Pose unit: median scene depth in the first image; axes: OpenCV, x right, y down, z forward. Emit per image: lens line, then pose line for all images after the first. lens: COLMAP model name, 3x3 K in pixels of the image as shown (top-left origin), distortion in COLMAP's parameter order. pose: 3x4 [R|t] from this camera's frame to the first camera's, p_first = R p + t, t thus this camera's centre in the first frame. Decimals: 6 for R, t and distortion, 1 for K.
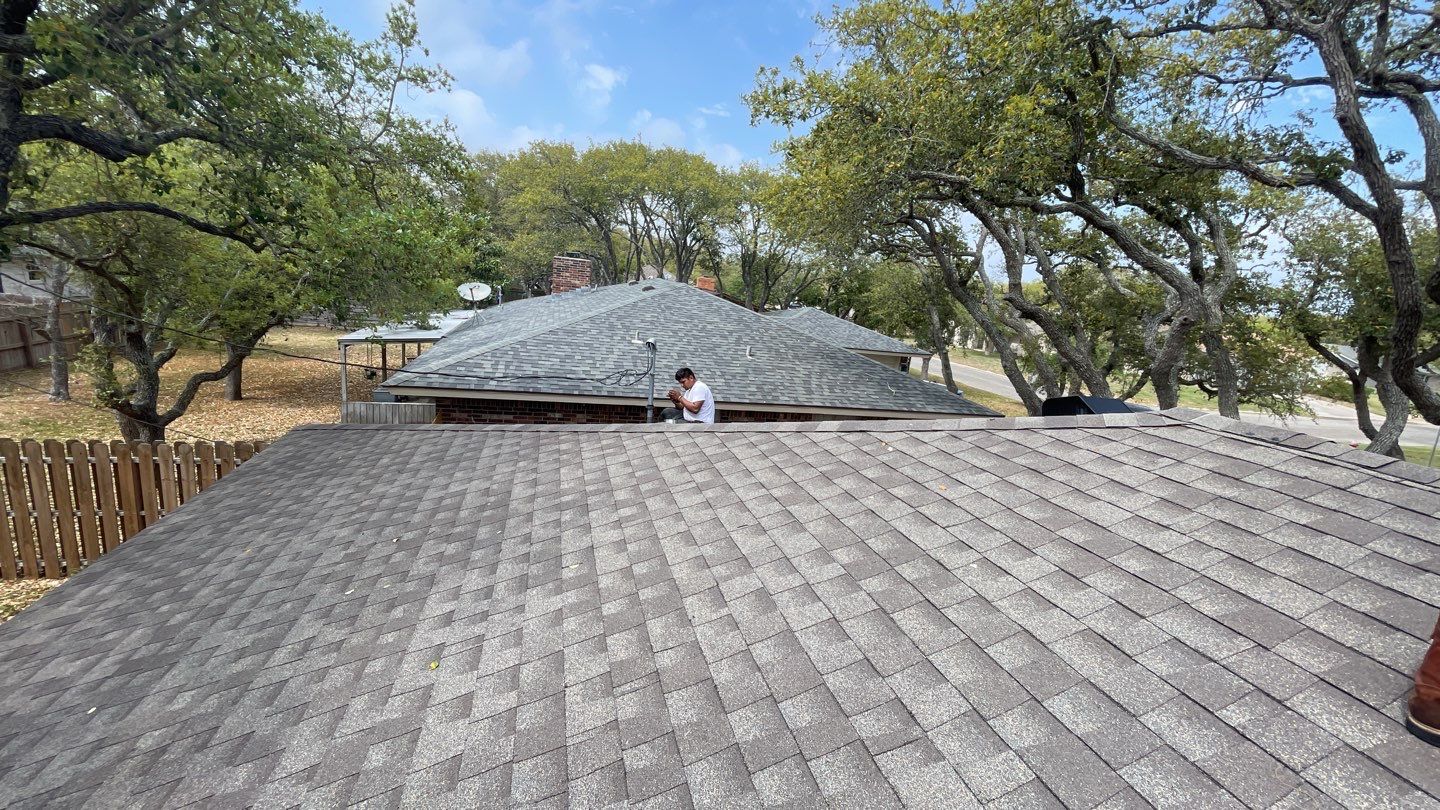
lens RADIAL K [[594.2, 0, 720.0], [0, 594.2, 405.0], [0, 0, 1]] dist [0.012865, 0.000205]
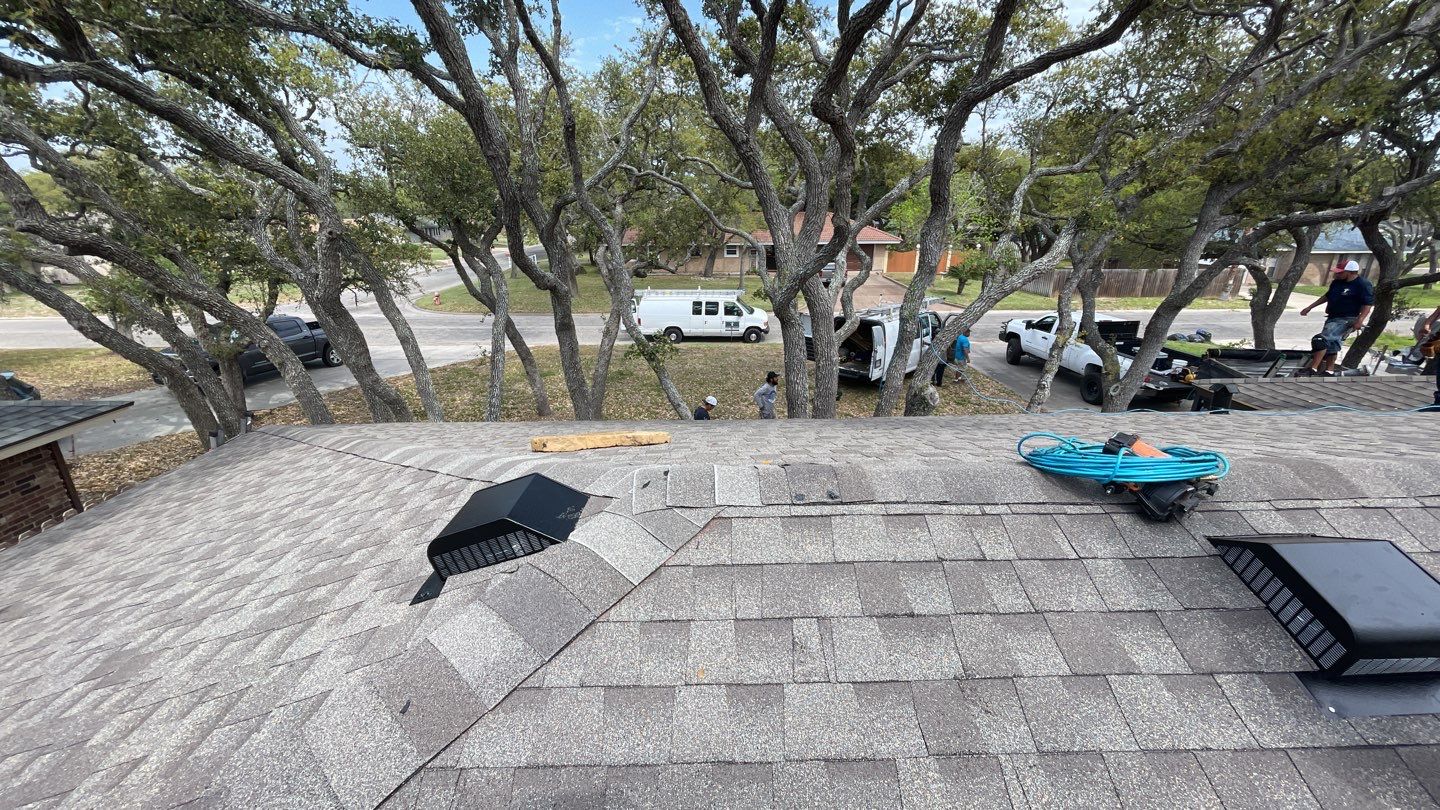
lens RADIAL K [[594.2, 0, 720.0], [0, 594.2, 405.0], [0, 0, 1]] dist [0.012865, 0.000205]
pose [[0.266226, -0.404368, 0.874991, 0.045122], [0.243647, 0.906504, 0.344799, -0.037146], [-0.932609, 0.121394, 0.339858, 0.113138]]
